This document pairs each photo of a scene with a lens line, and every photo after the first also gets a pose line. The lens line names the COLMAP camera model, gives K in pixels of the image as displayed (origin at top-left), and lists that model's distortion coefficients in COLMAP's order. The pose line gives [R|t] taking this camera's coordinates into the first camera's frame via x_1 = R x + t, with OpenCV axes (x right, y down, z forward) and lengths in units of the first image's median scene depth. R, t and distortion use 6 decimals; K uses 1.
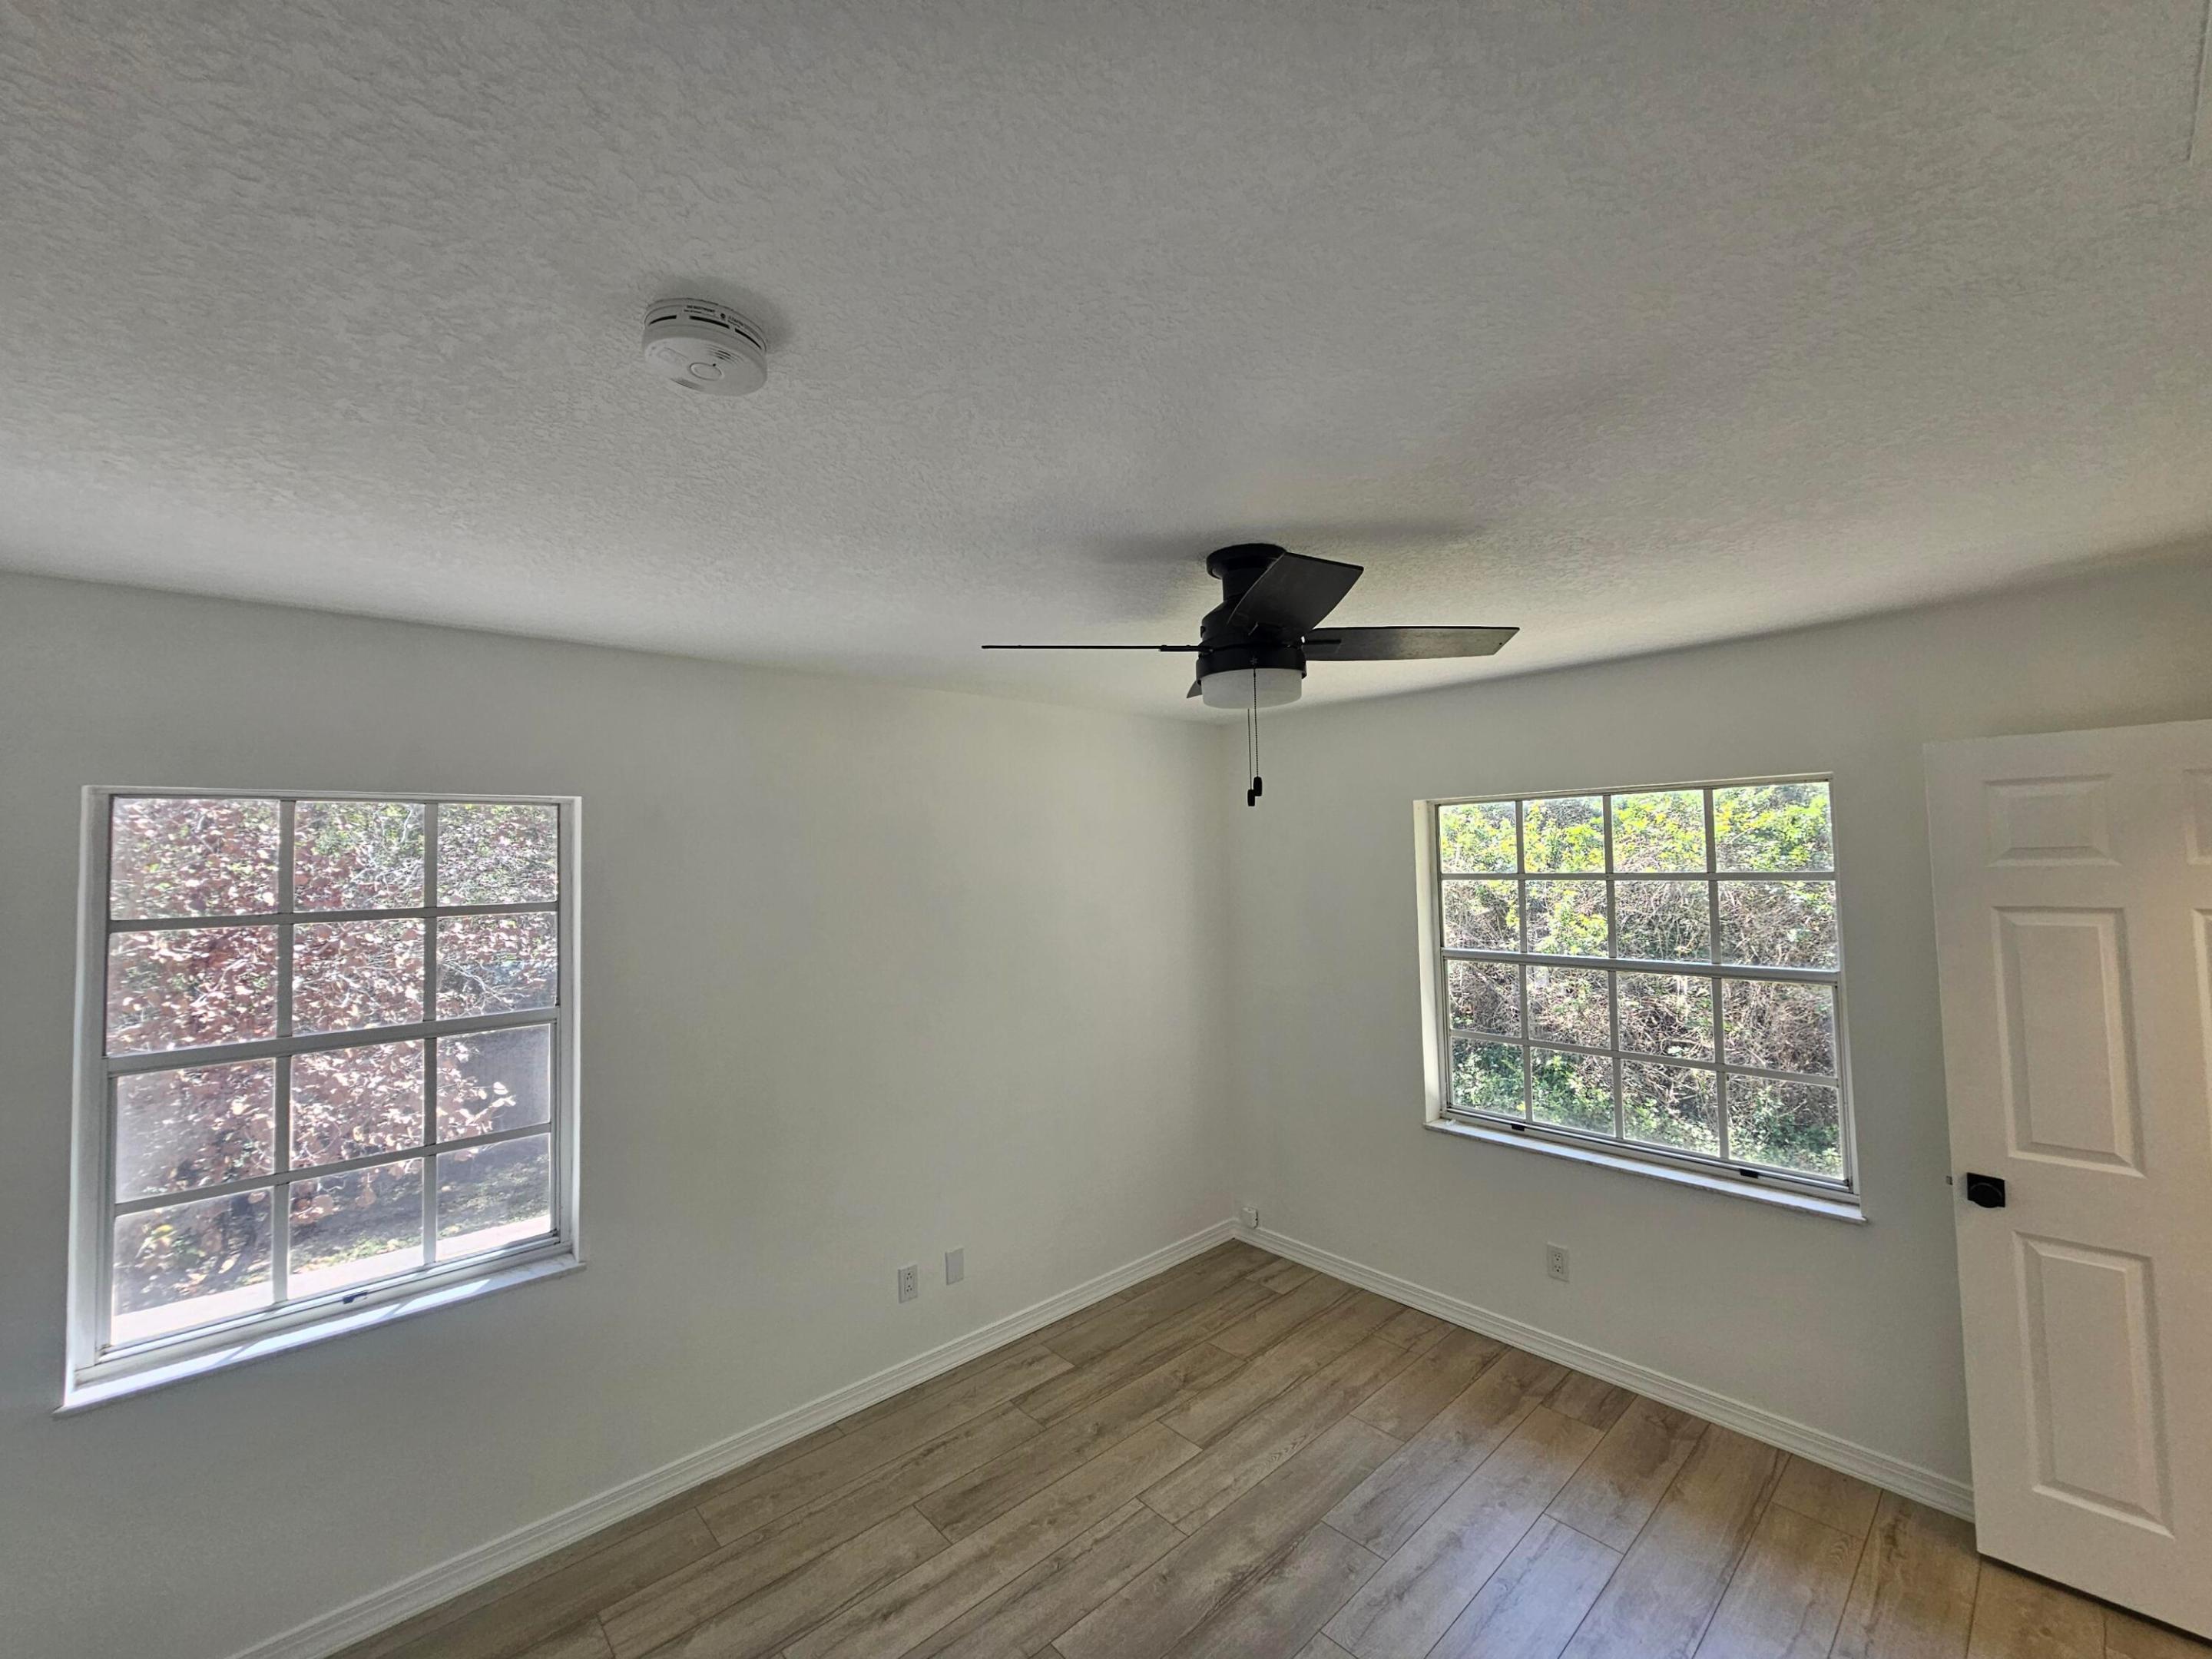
lens RADIAL K [[899.7, 0, 1115.5], [0, 899.7, 819.8], [0, 0, 1]] dist [-0.000902, 0.000167]
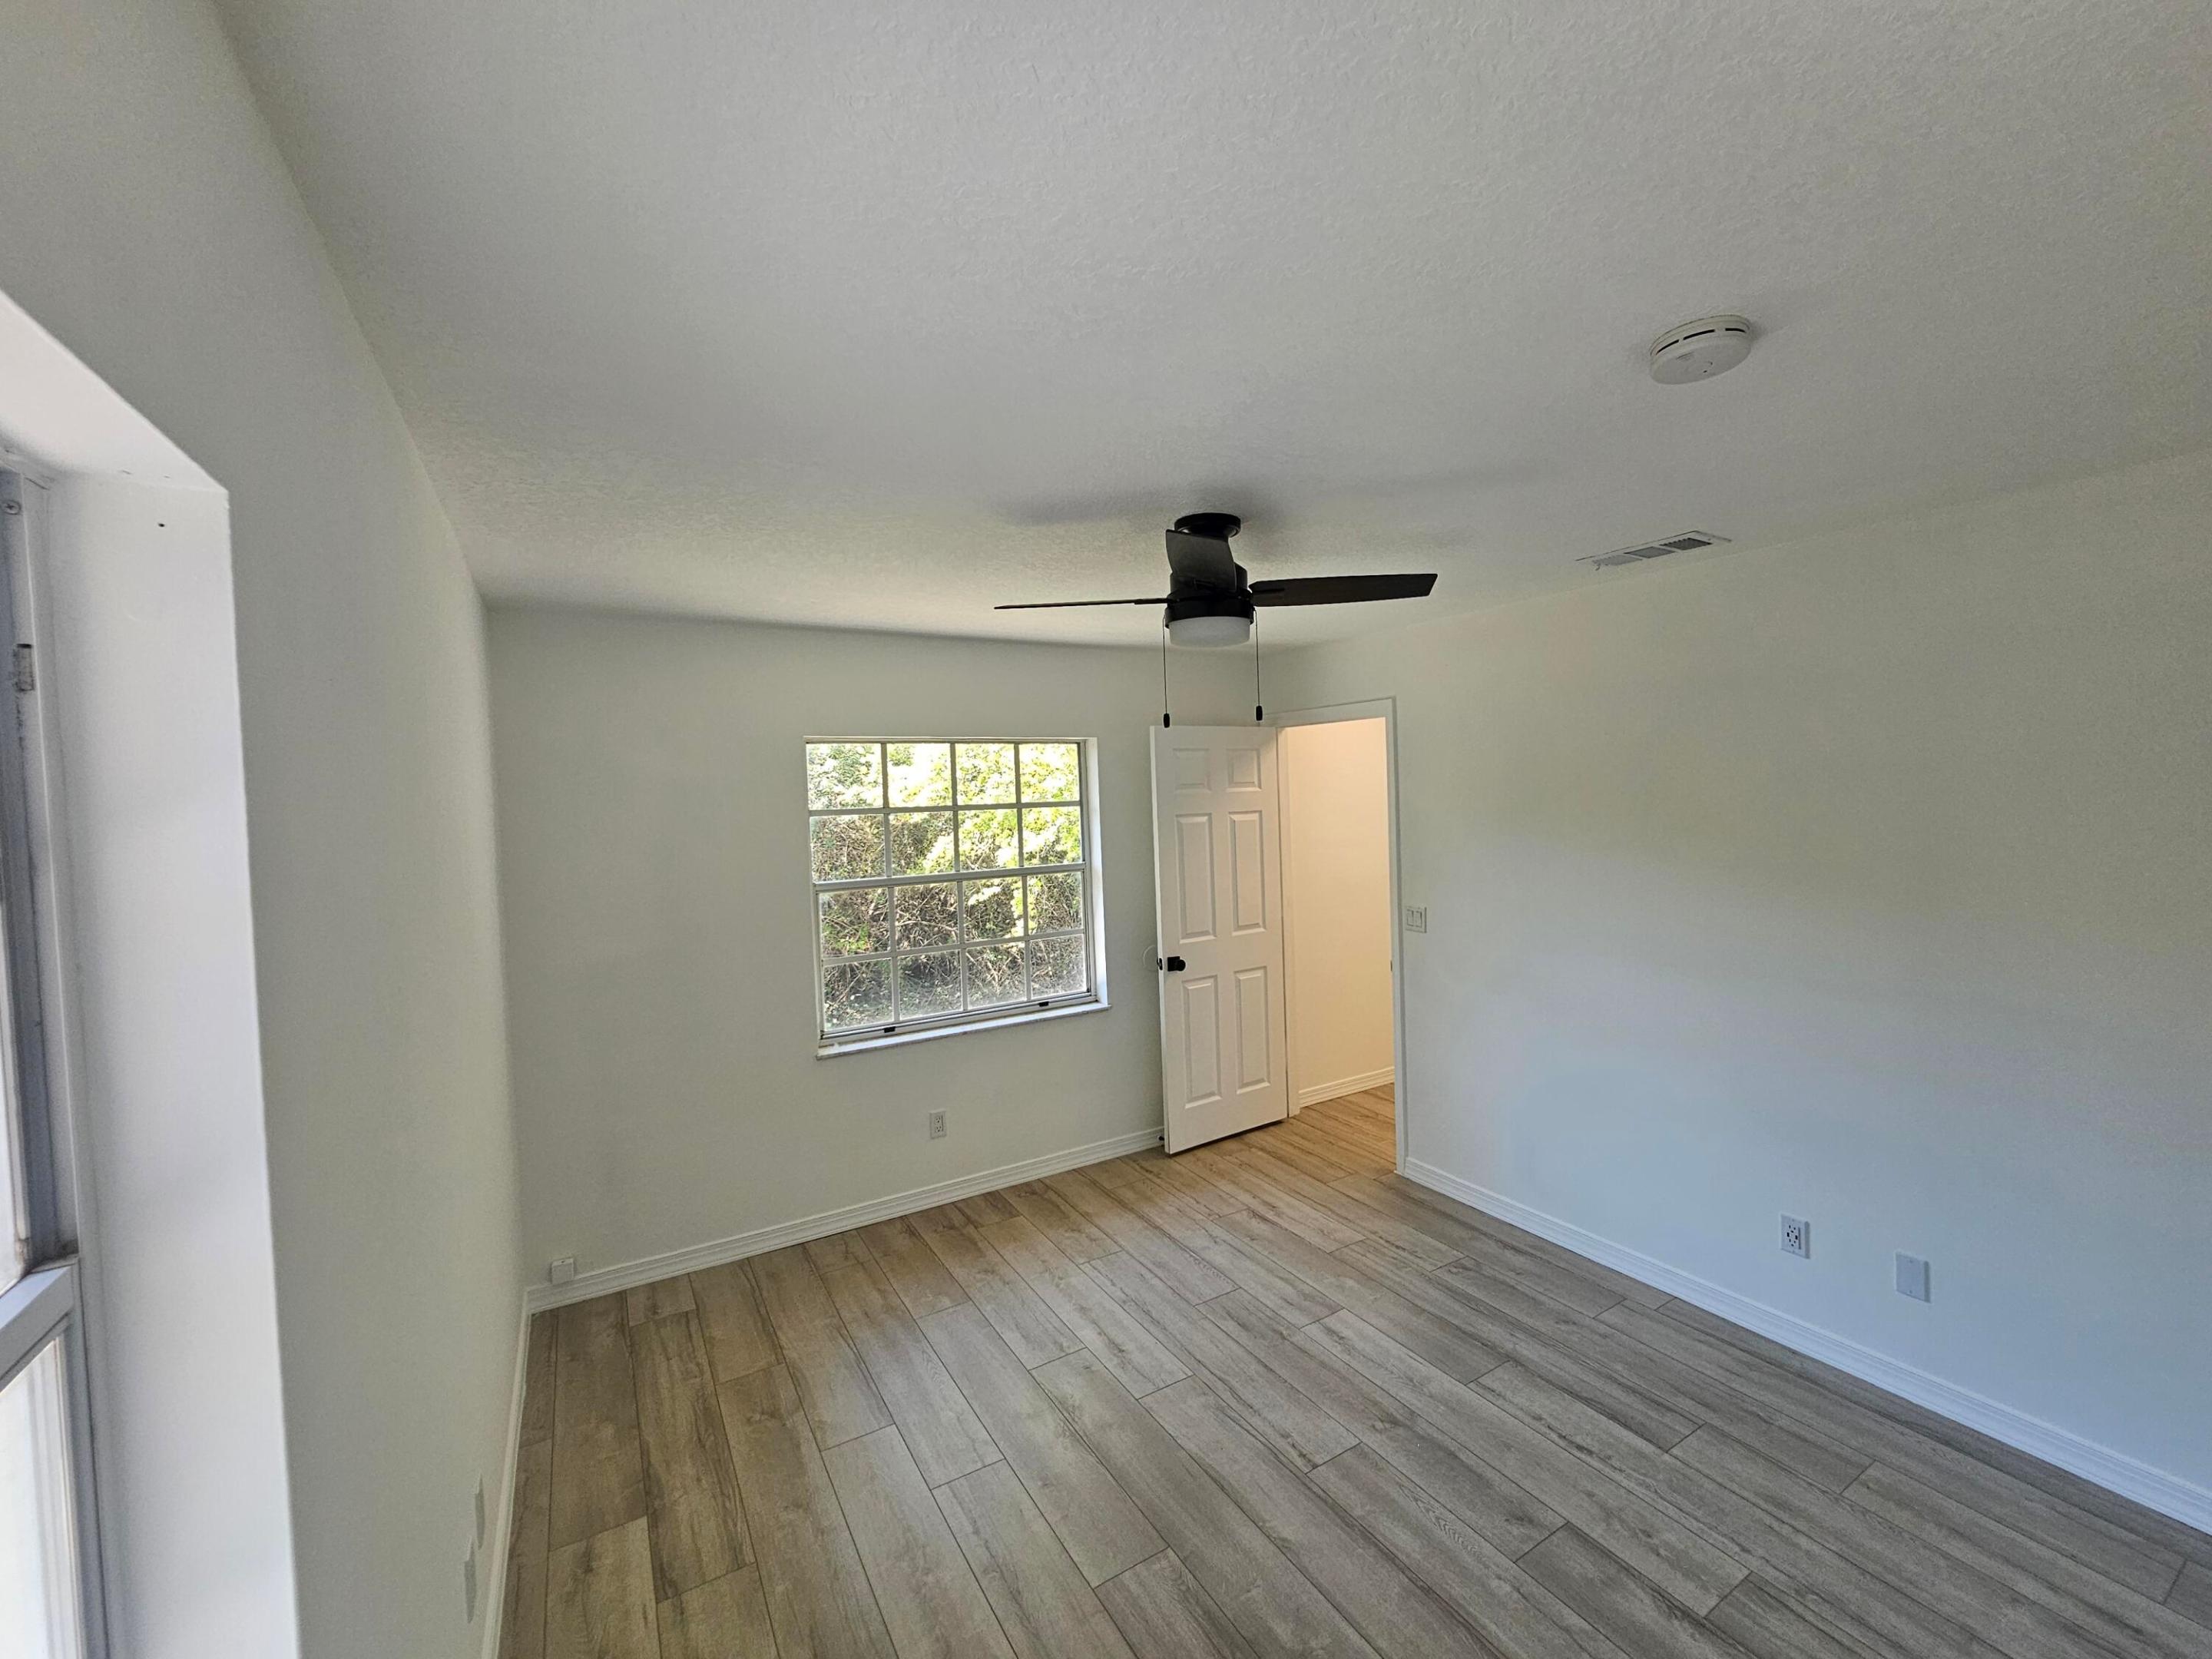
lens RADIAL K [[905.9, 0, 1113.9], [0, 905.9, 820.3], [0, 0, 1]] dist [-0.000155, 0.000070]
pose [[0.204068, -0.012622, 0.978875, -0.760541], [-0.016129, 0.999738, 0.016254, 0.066040], [-0.978824, -0.019105, 0.203811, 0.609062]]
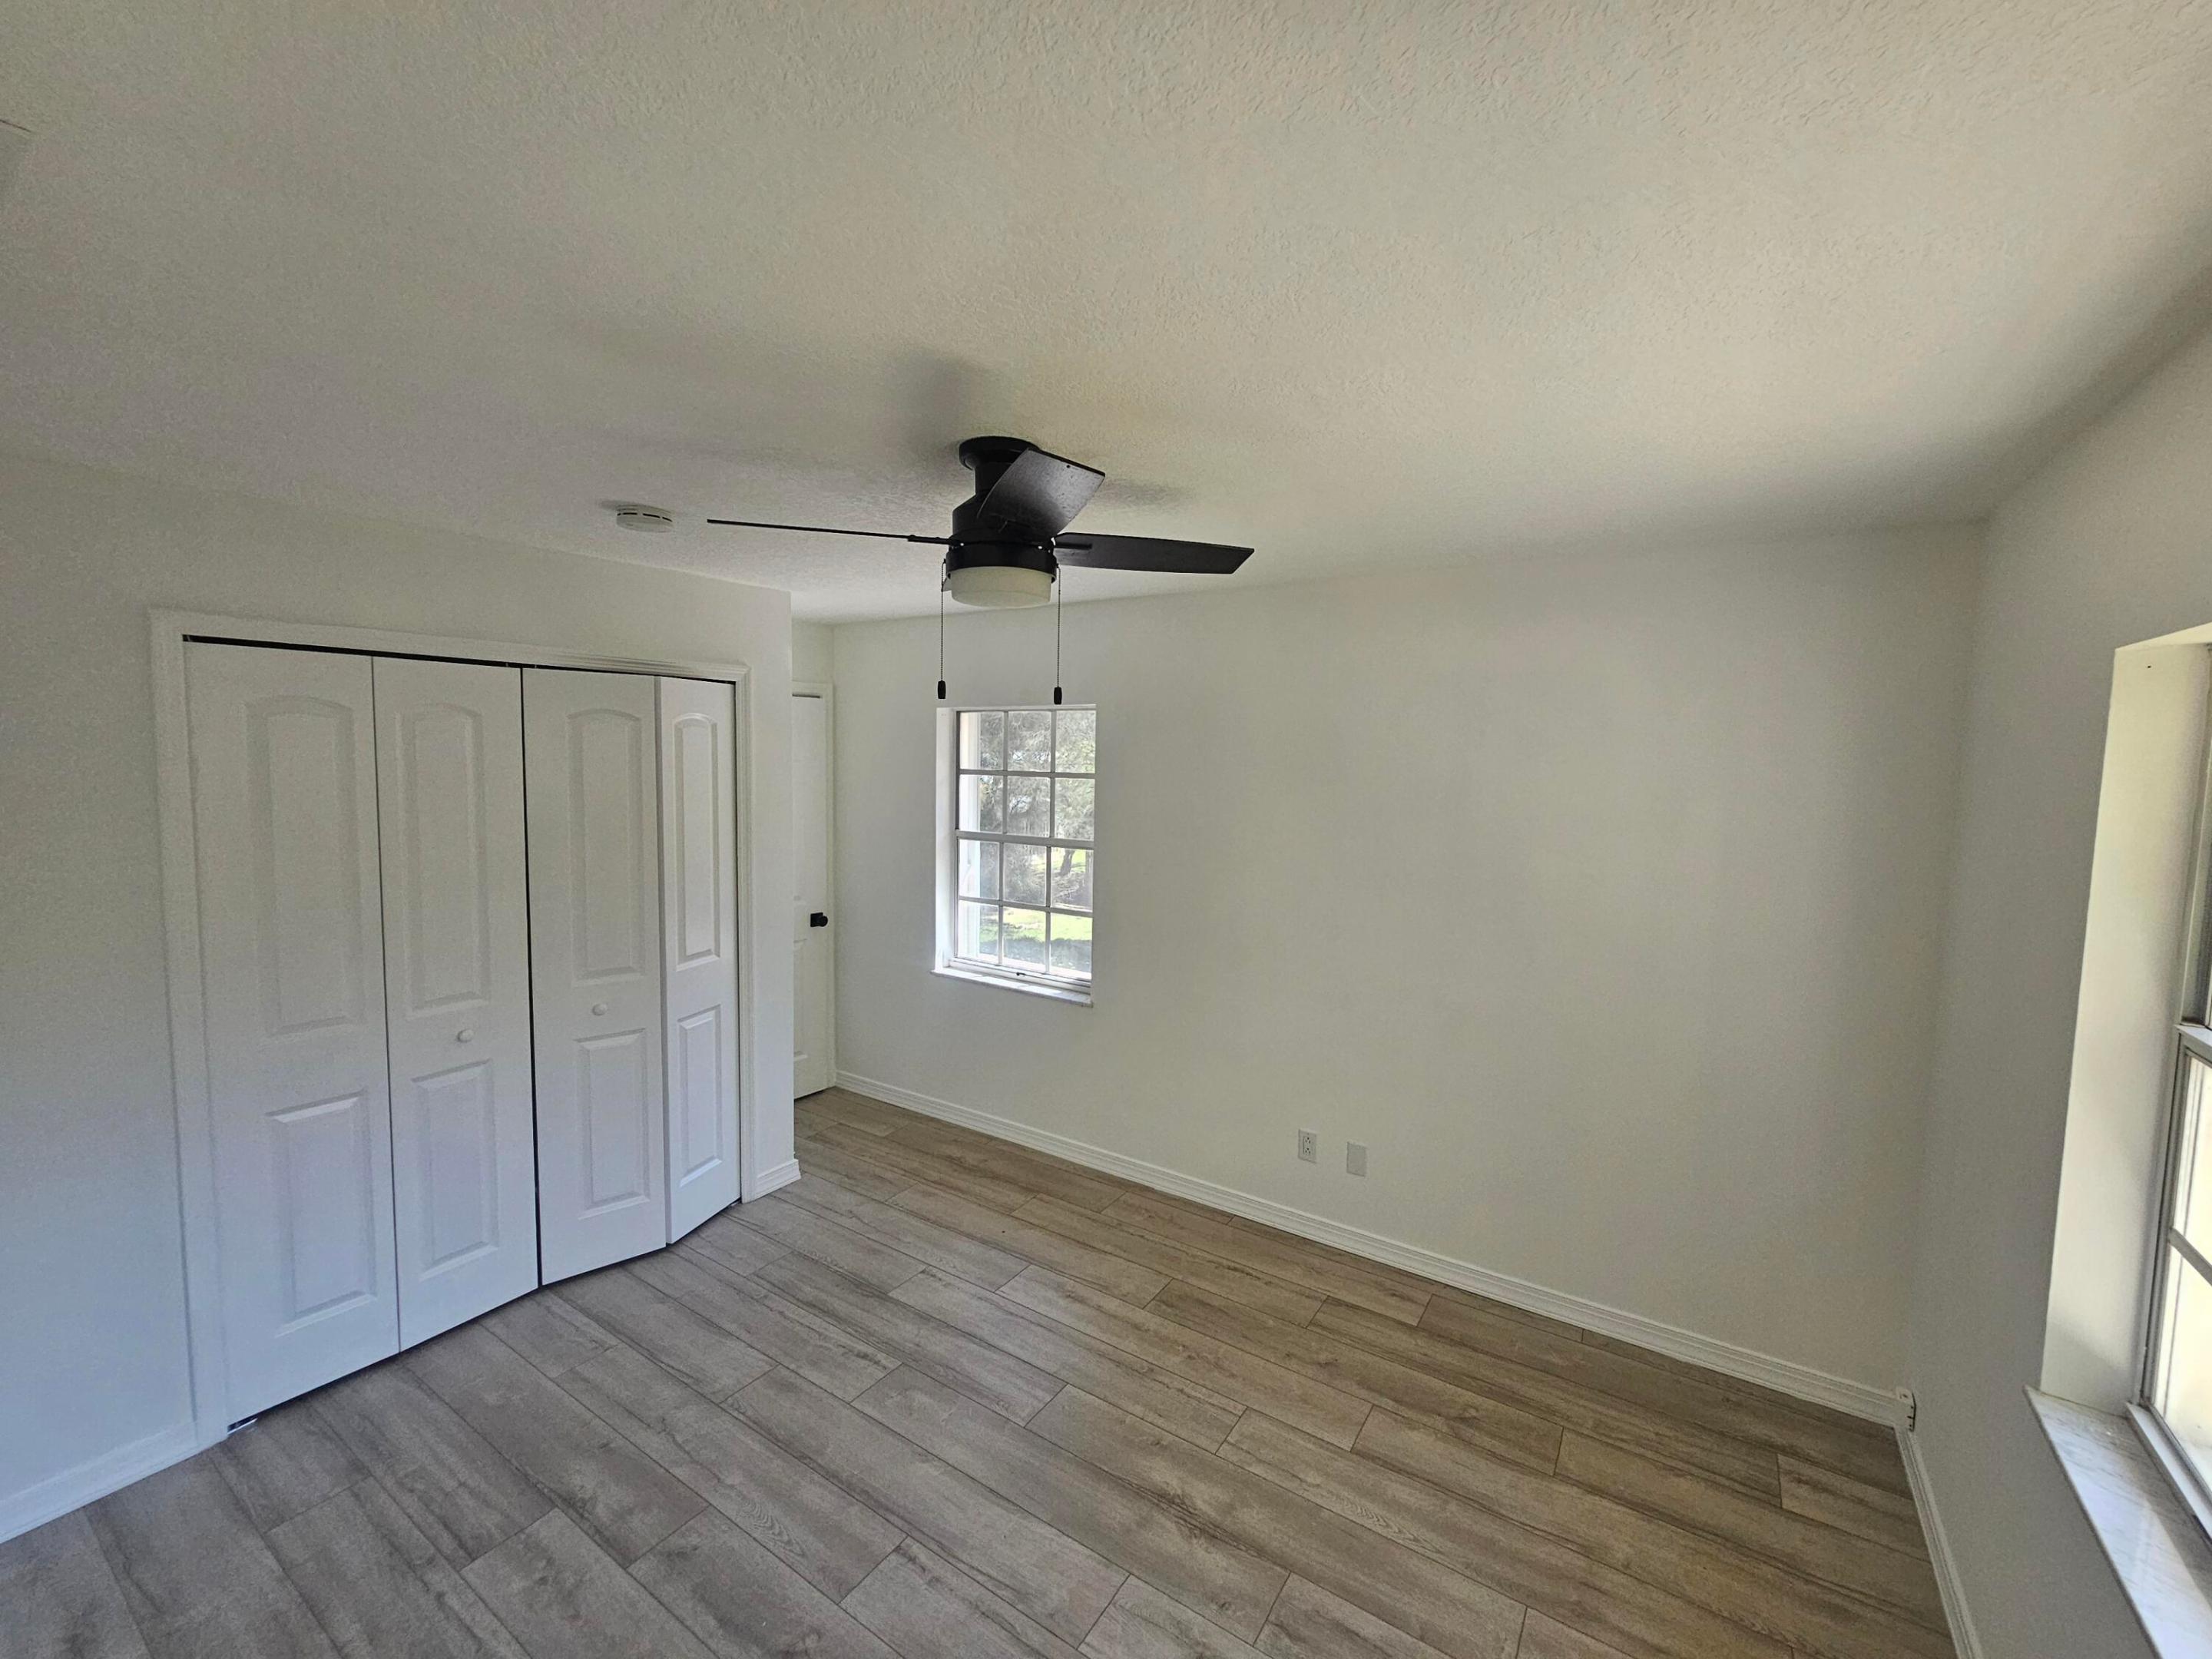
lens RADIAL K [[896.3, 0, 1119.5], [0, 896.3, 845.4], [0, 0, 1]] dist [0.002133, 0.000486]
pose [[0.252586, 0.127379, -0.959153, 0.797952], [0.019679, 0.990415, 0.136714, 0.005699], [0.967374, -0.053407, 0.247658, 0.610945]]
